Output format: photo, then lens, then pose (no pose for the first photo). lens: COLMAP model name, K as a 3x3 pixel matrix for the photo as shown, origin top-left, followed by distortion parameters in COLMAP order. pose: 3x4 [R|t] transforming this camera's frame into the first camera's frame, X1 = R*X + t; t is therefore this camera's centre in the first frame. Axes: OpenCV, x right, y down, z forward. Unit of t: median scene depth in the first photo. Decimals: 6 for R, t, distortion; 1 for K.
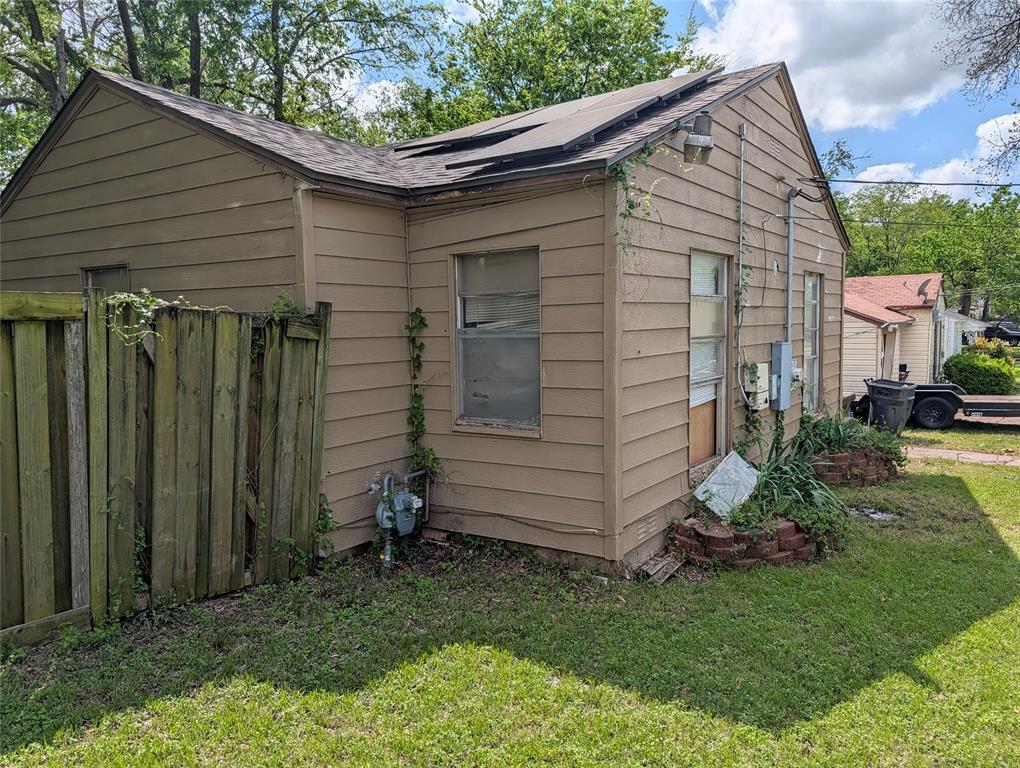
lens RADIAL K [[738.2, 0, 532.5], [0, 738.2, 382.0], [0, 0, 1]] dist [0.024325, -0.023835]
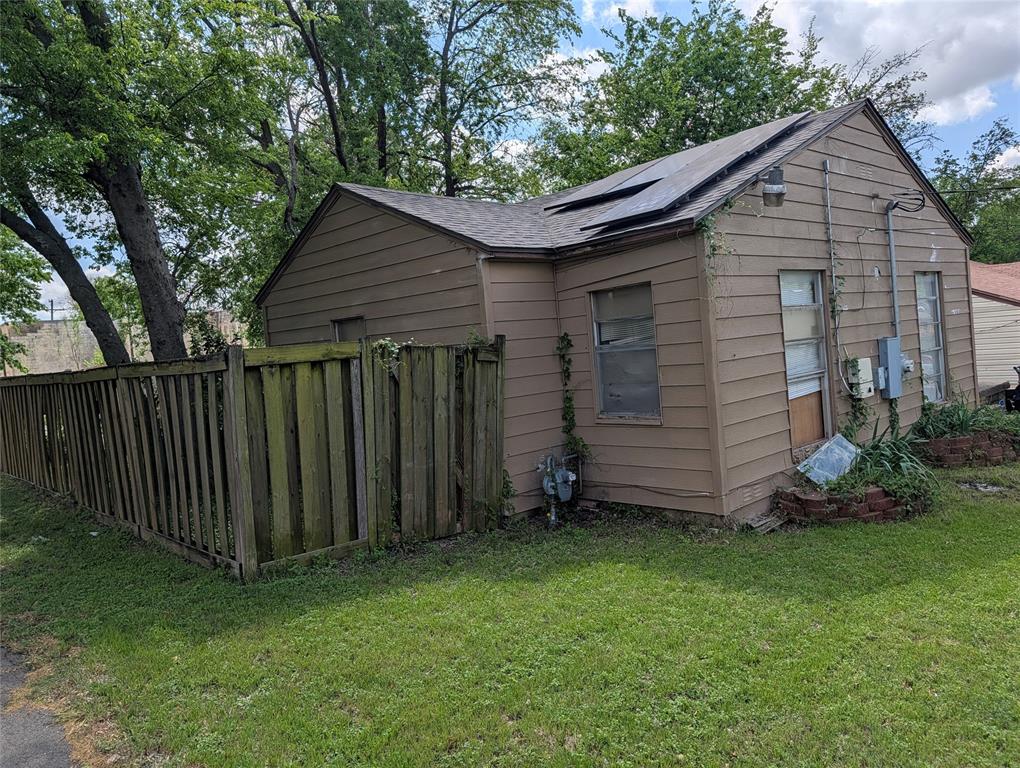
lens RADIAL K [[738.2, 0, 510.0], [0, 738.2, 383.3], [0, 0, 1]] dist [0.024325, -0.023835]
pose [[0.967558, -0.053006, -0.247027, 0.077807], [0.049009, 0.998549, -0.022305, 0.017391], [0.247851, 0.009475, 0.968752, -0.344898]]
